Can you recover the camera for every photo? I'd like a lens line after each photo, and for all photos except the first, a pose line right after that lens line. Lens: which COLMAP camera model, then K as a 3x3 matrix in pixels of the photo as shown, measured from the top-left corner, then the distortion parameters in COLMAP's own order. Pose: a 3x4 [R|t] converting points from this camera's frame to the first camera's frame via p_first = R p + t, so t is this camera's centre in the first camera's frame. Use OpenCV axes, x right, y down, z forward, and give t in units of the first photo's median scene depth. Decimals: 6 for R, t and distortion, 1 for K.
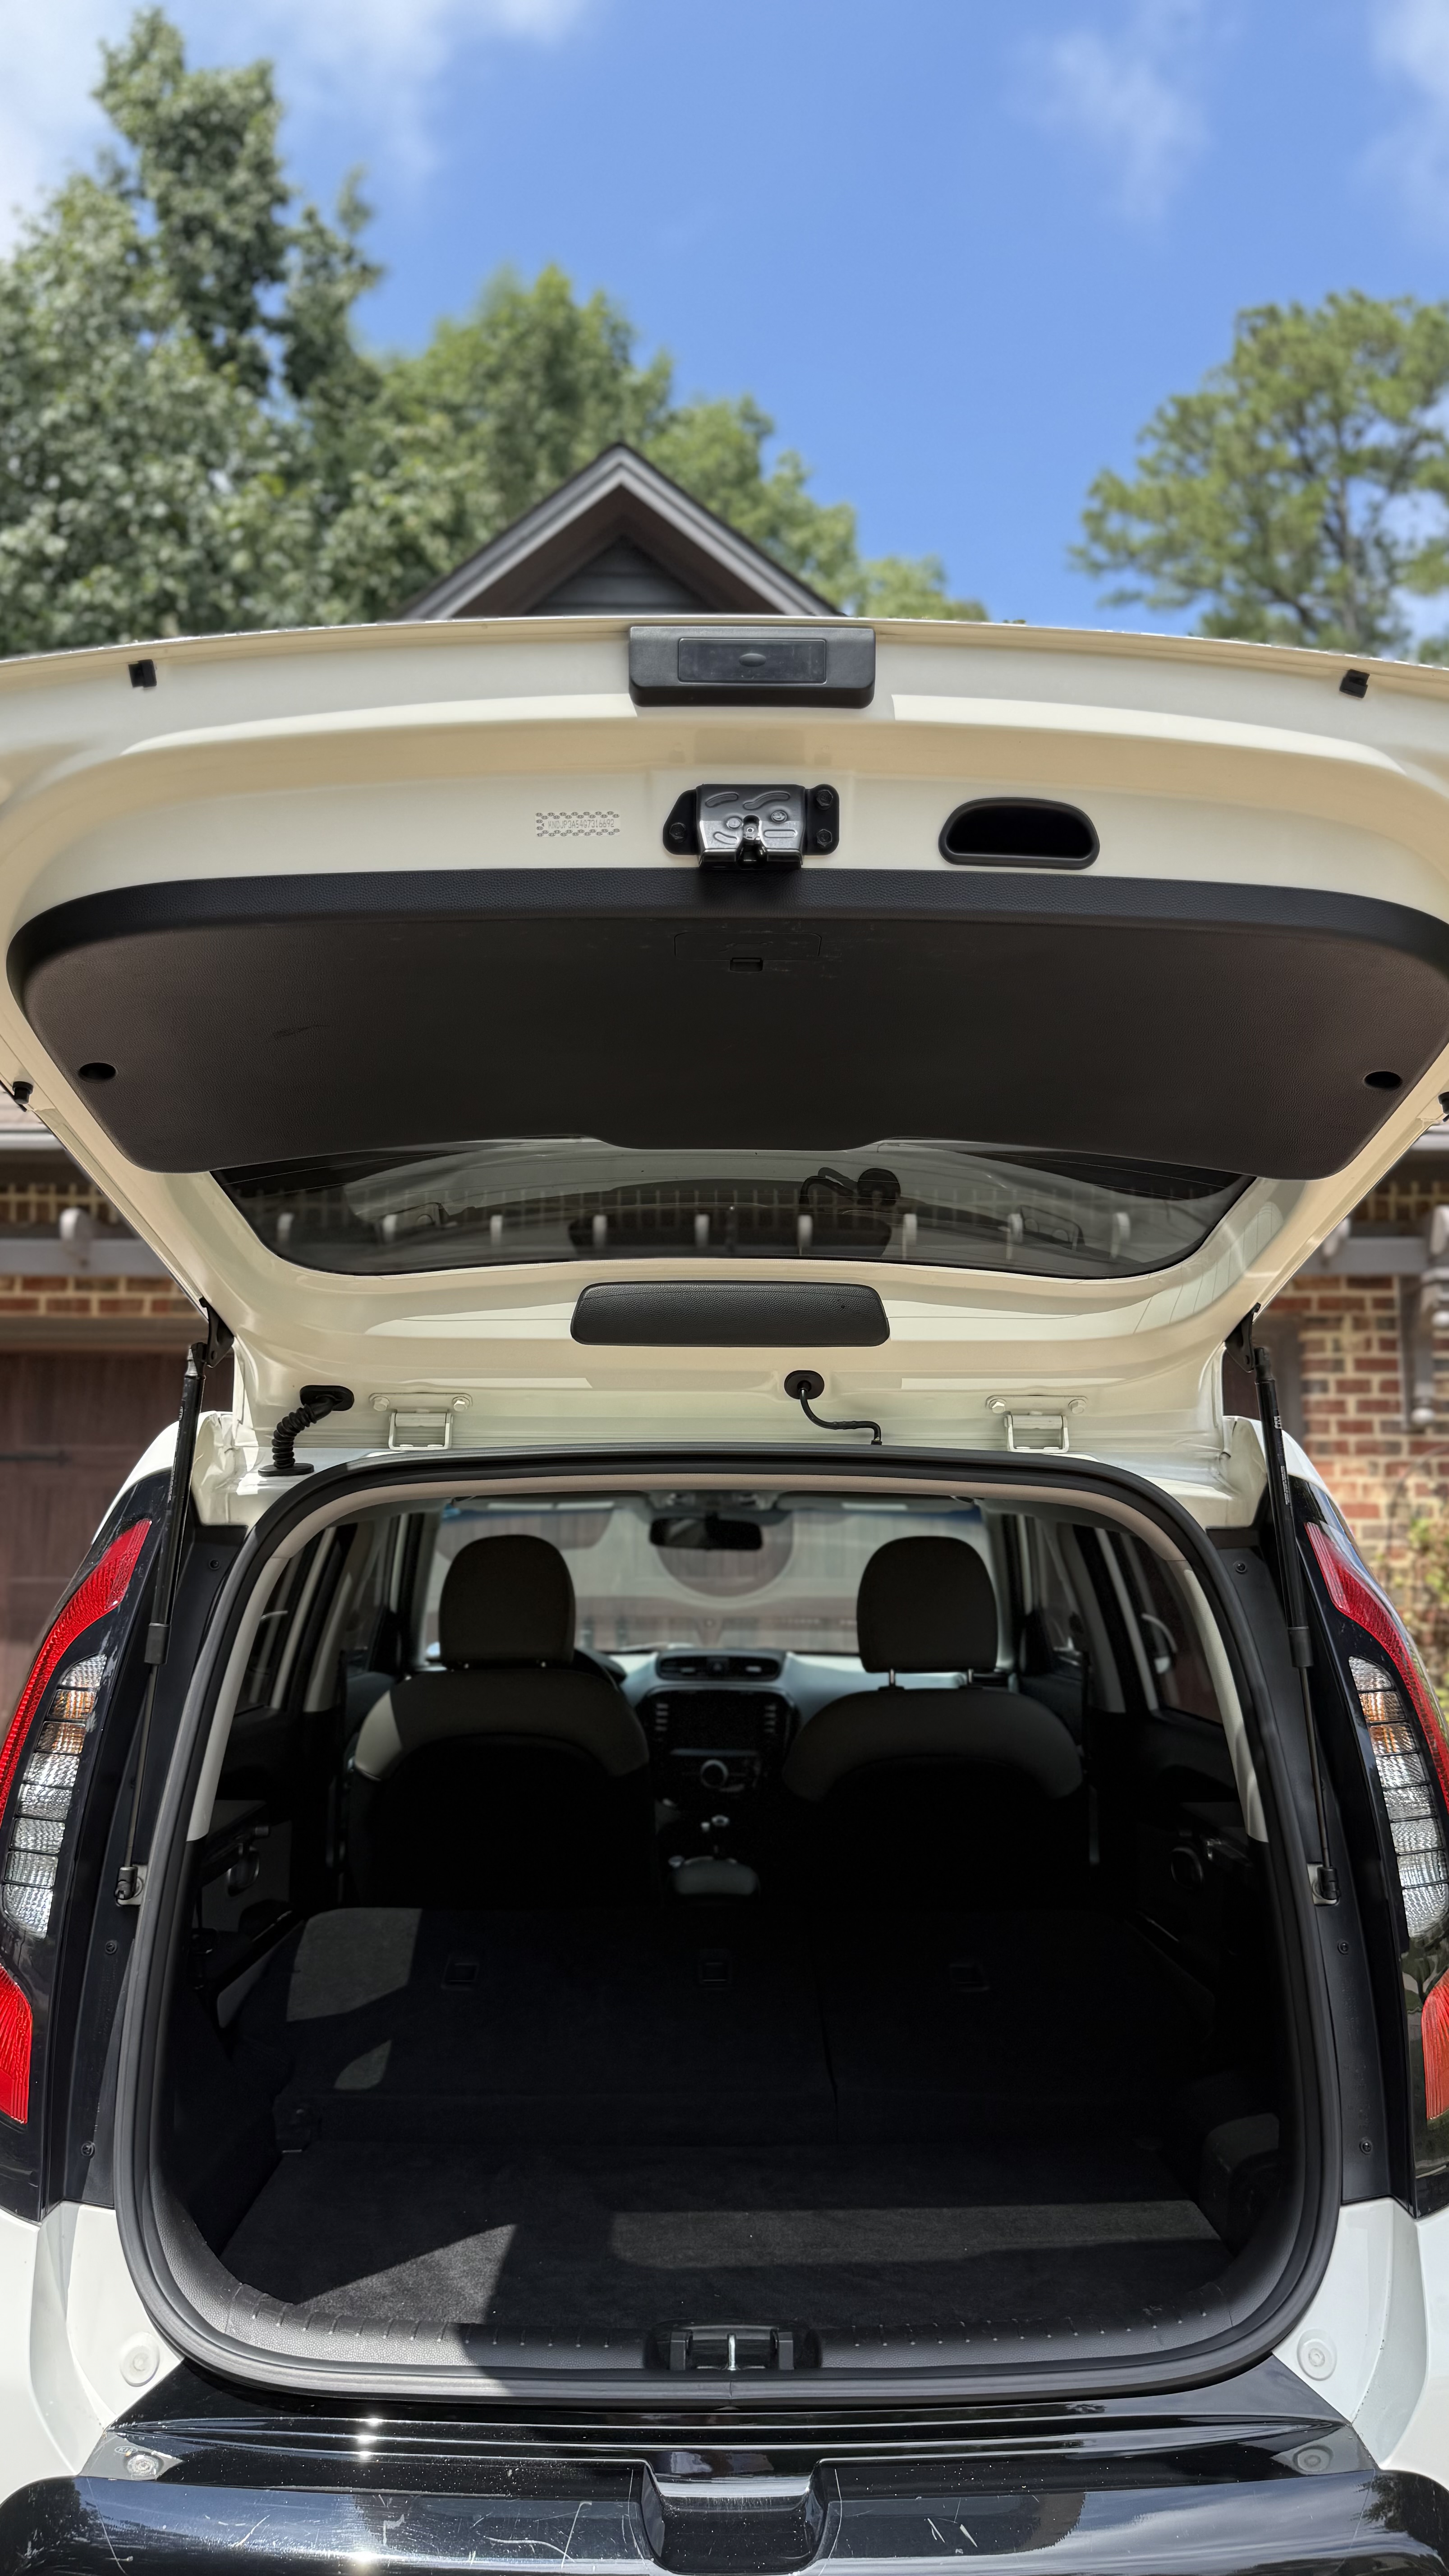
lens RADIAL K [[1851.7, 0, 724.0], [0, 1851.7, 1245.5], [0, 0, 1]] dist [0.010237, 0.003270]
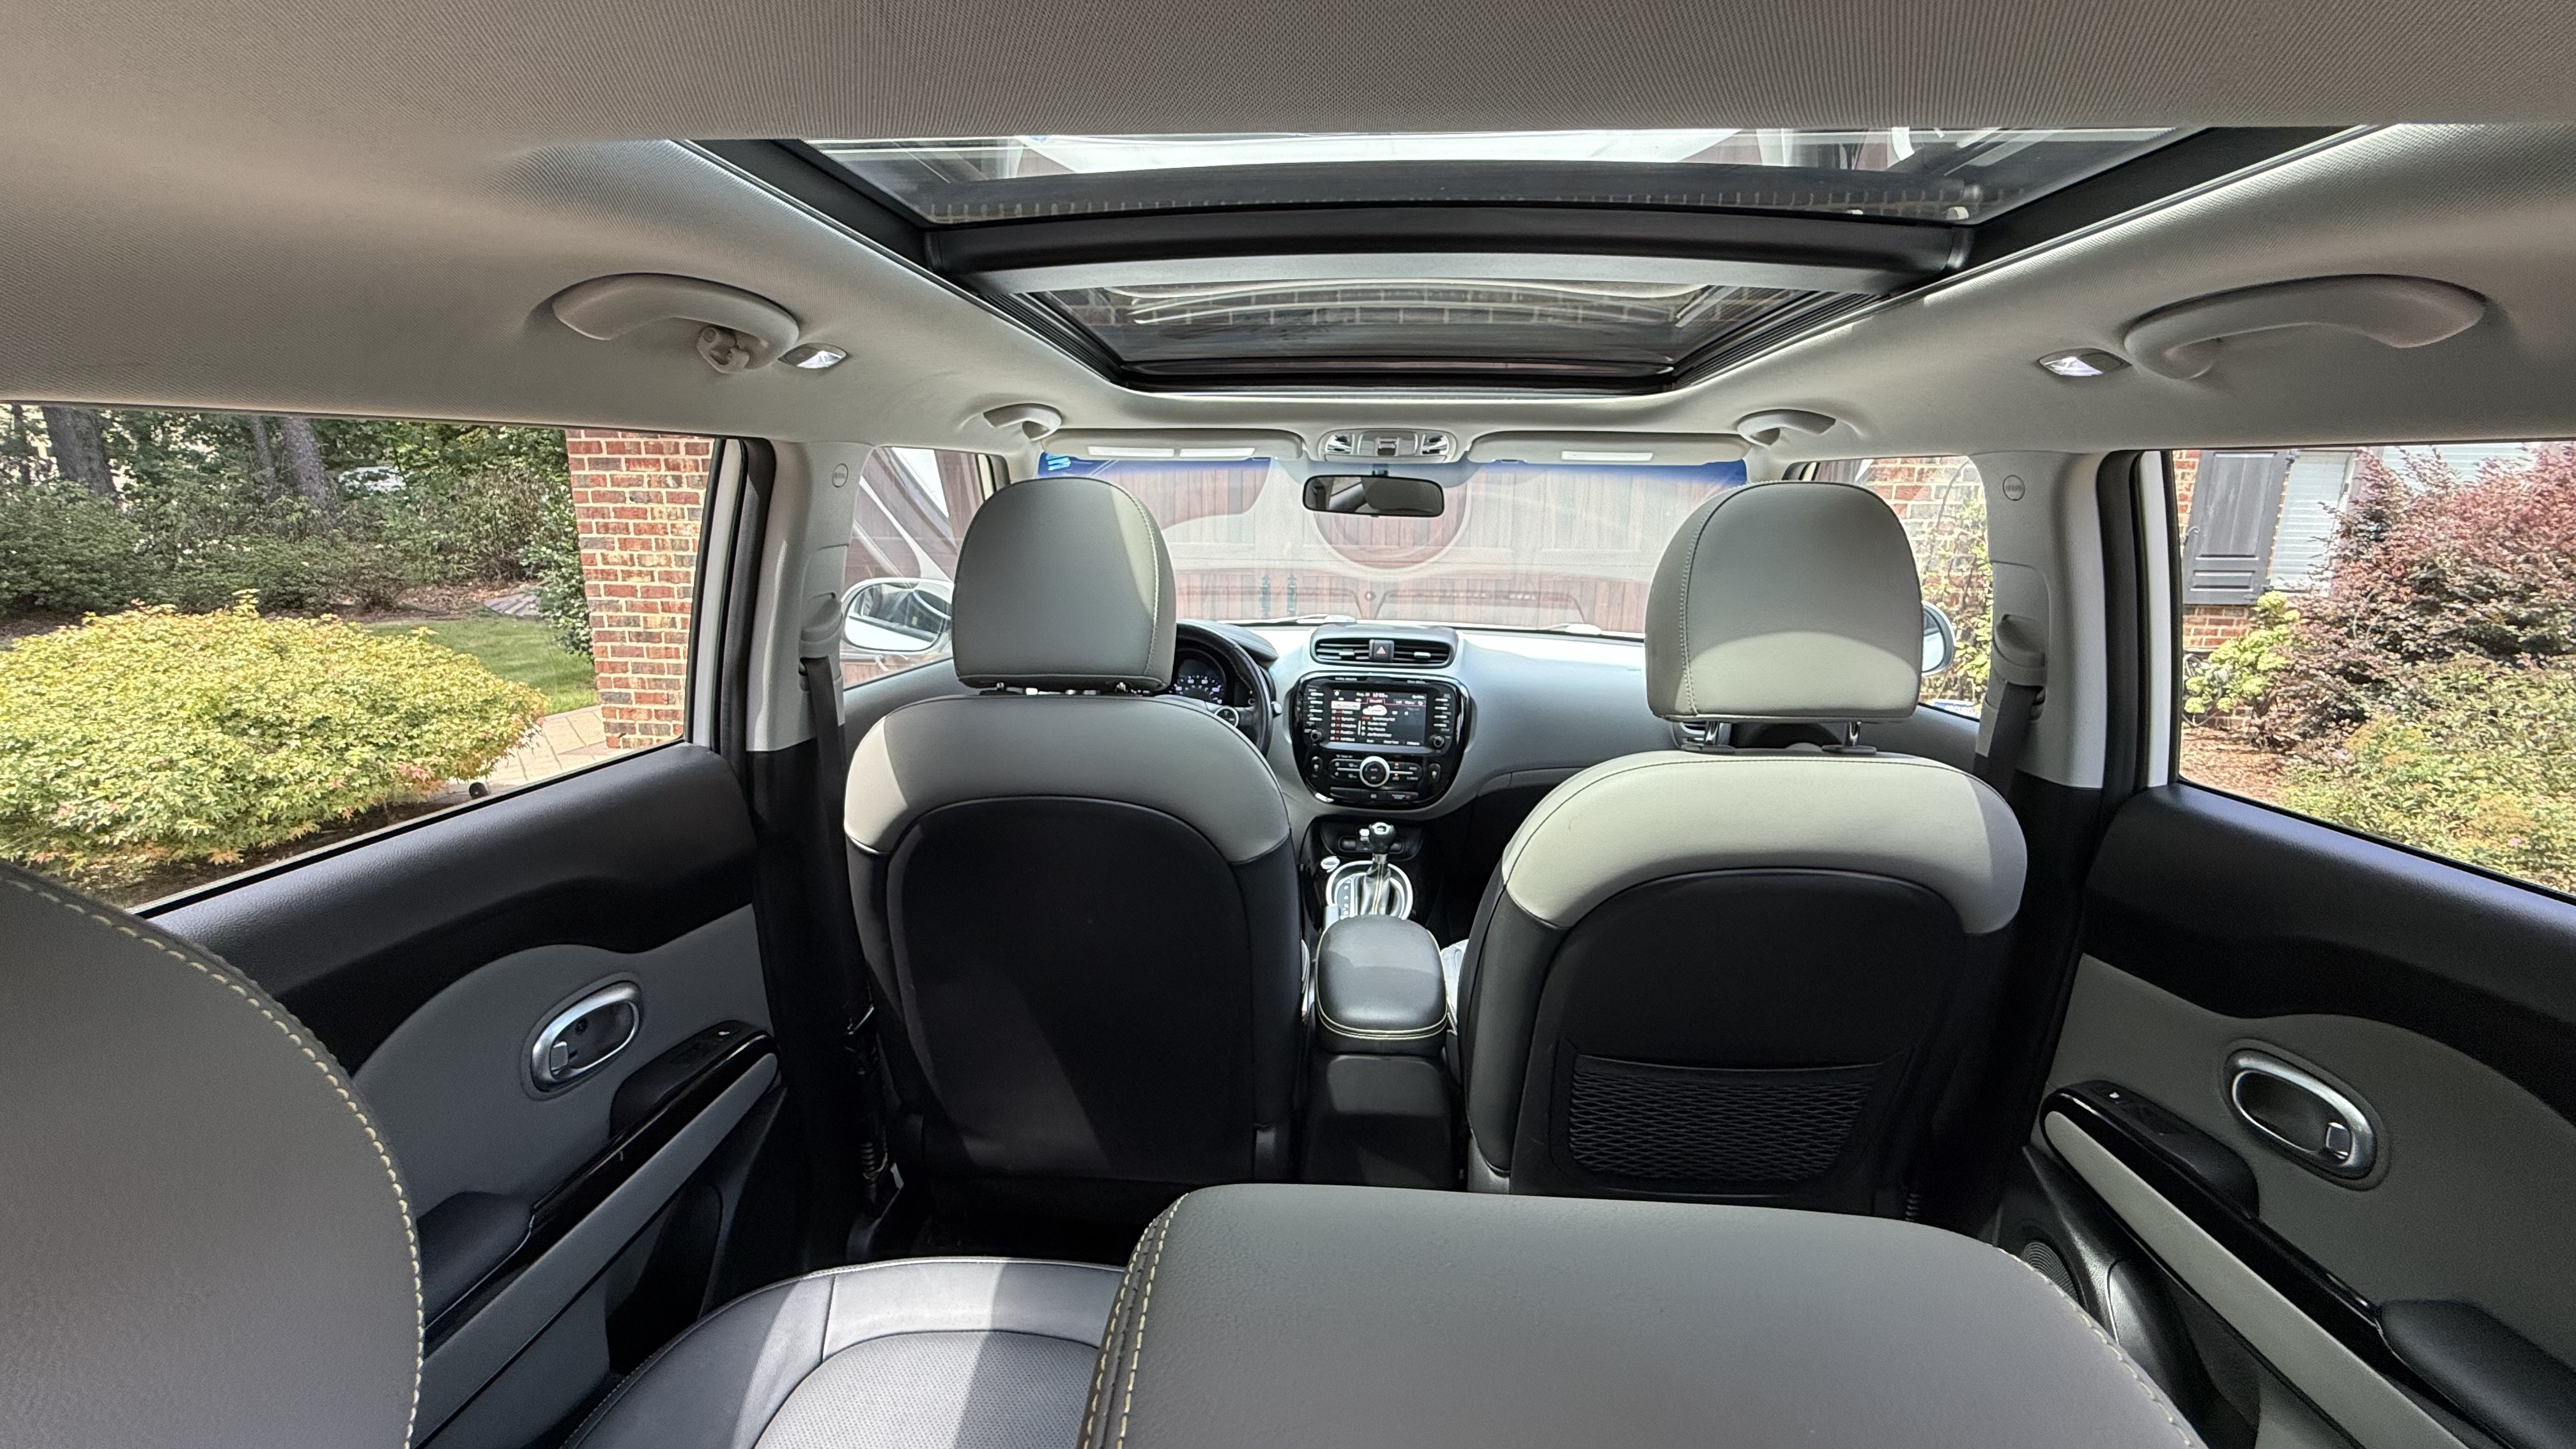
lens RADIAL K [[1016.3, 0, 1289.1], [0, 1016.3, 754.1], [0, 0, 1]] dist [-0.006373, 0.000293]
pose [[0.997439, 0.025476, -0.066830, -0.017533], [0.001230, 0.928157, 0.372187, 0.123253], [0.071510, -0.371316, 0.925749, 0.696629]]
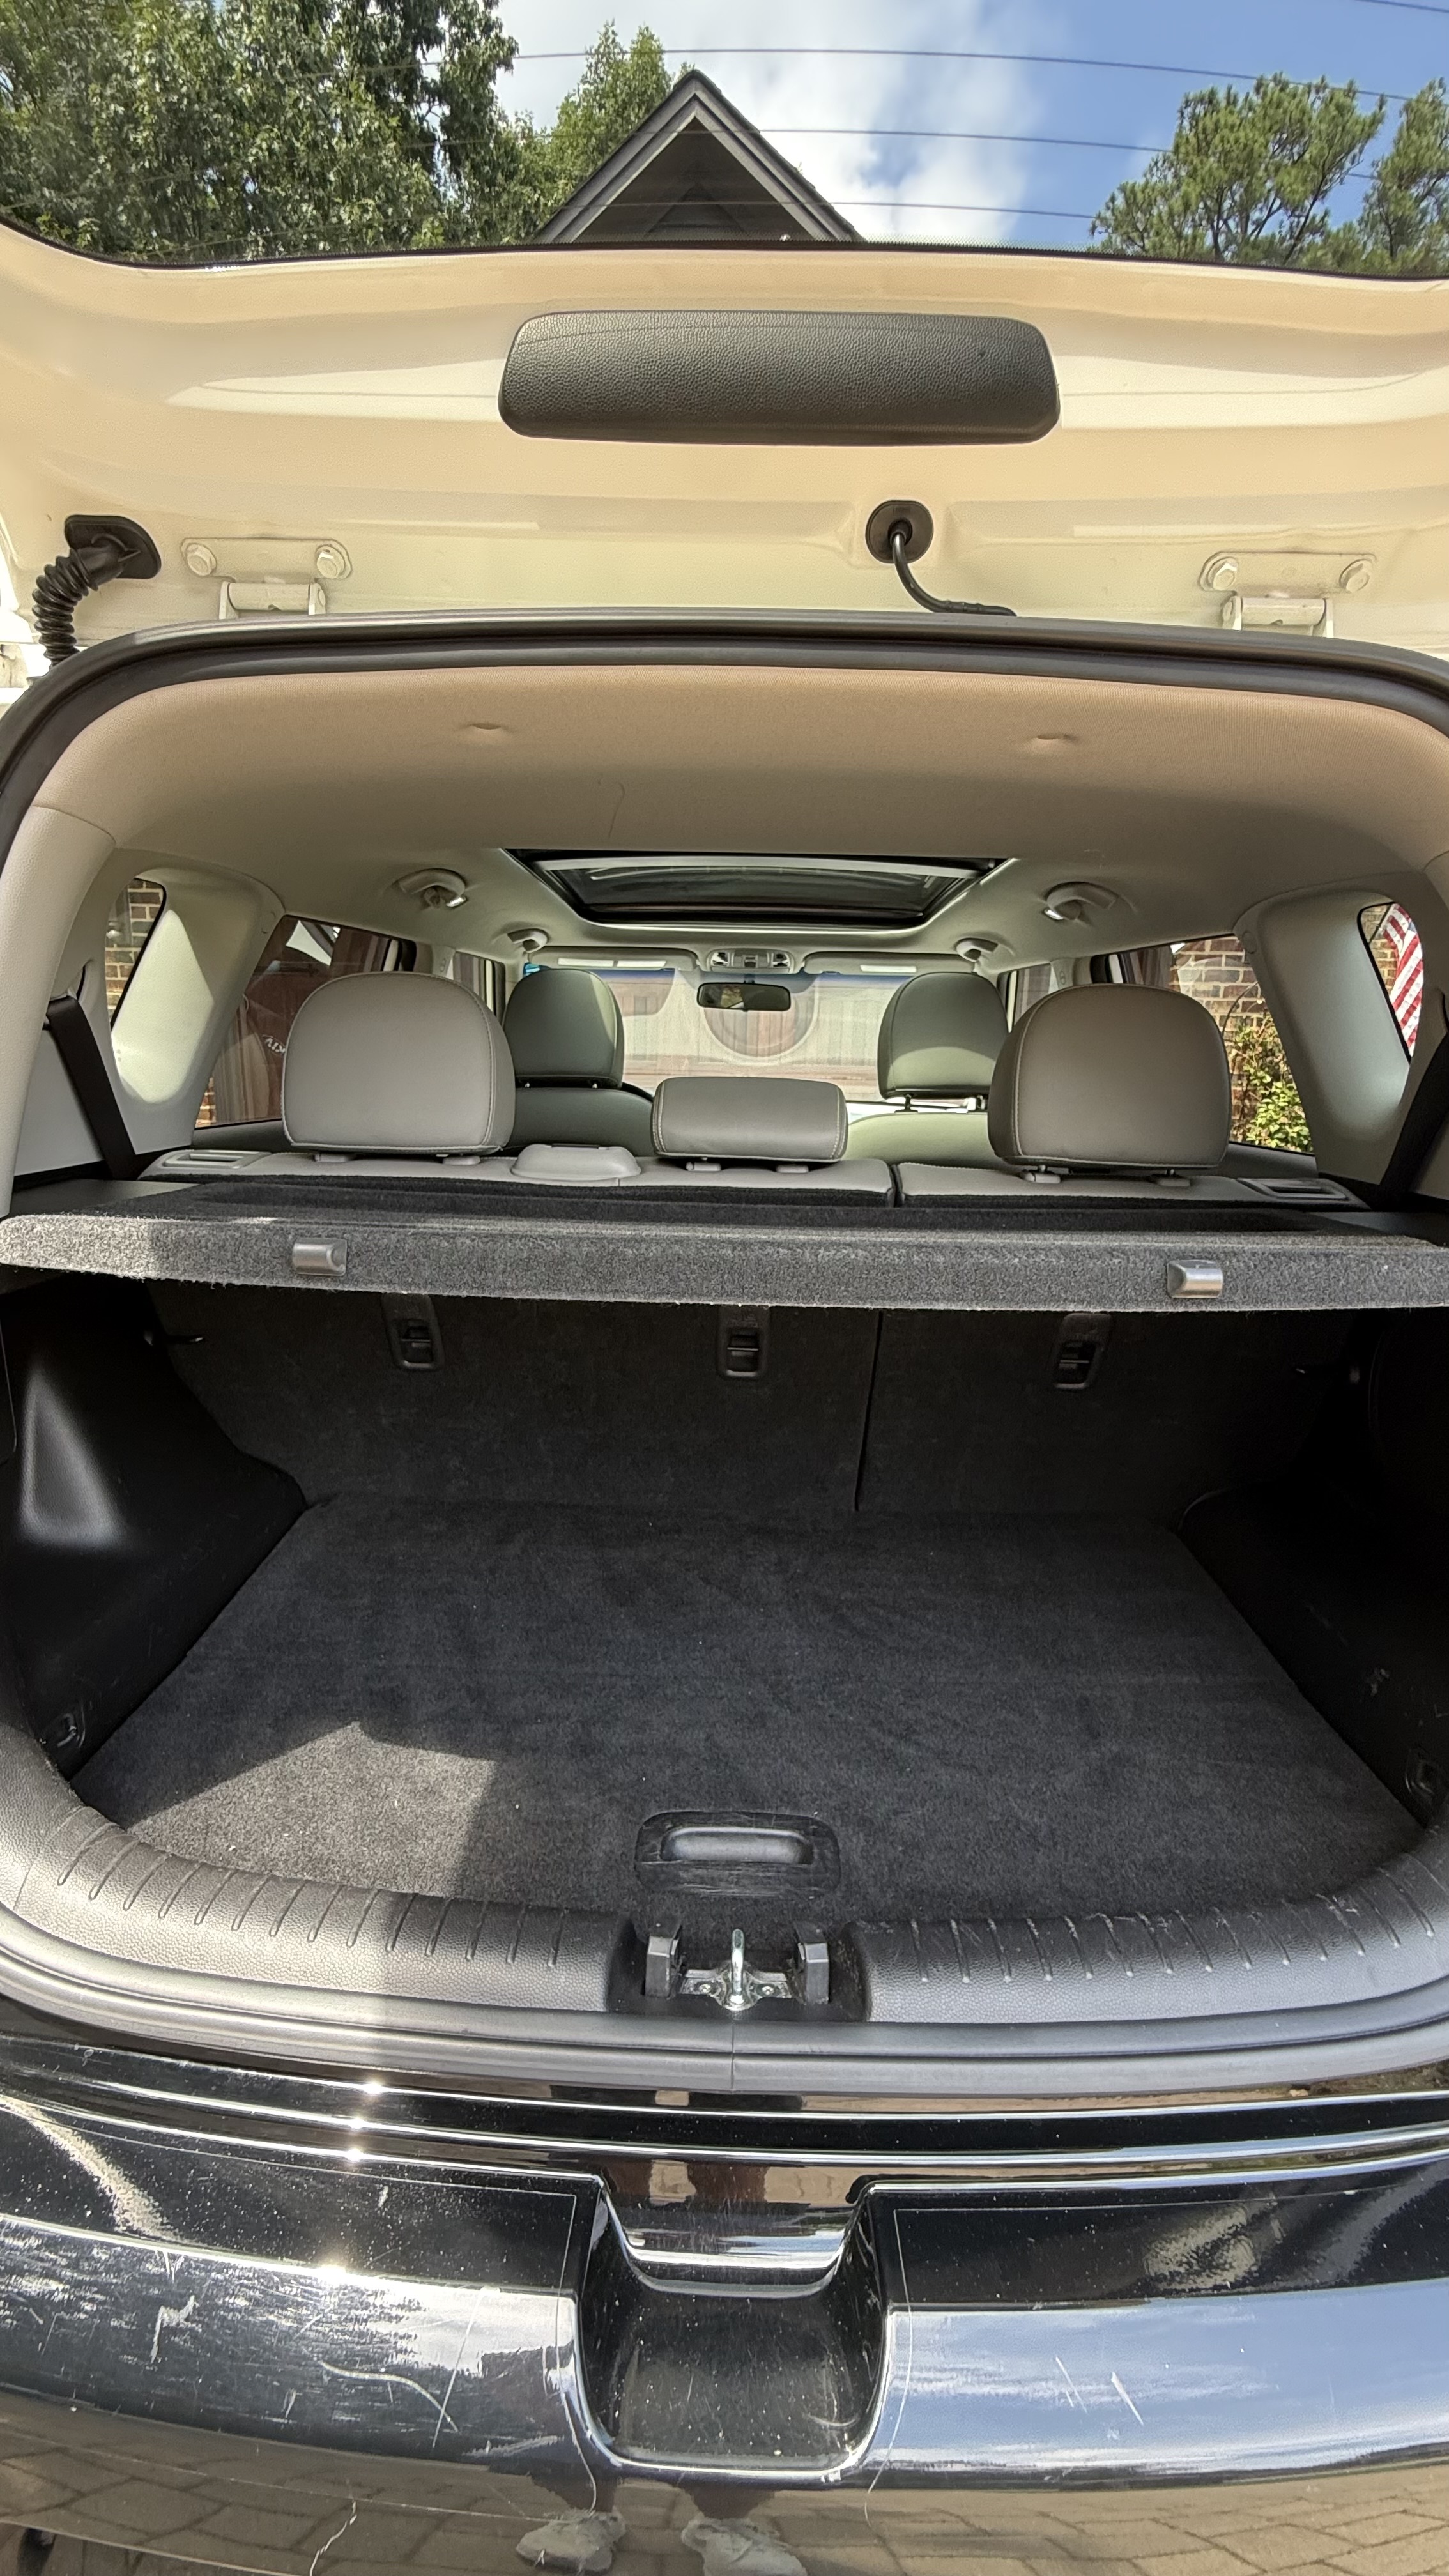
lens RADIAL K [[1016.3, 0, 719.3], [0, 1016.3, 1285.3], [0, 0, 1]] dist [-0.006373, 0.000293]
pose [[0.999130, 0.027914, -0.030978, 0.001219], [-0.014811, 0.932006, 0.362140, 0.118731], [0.038980, -0.361366, 0.931609, 0.391897]]
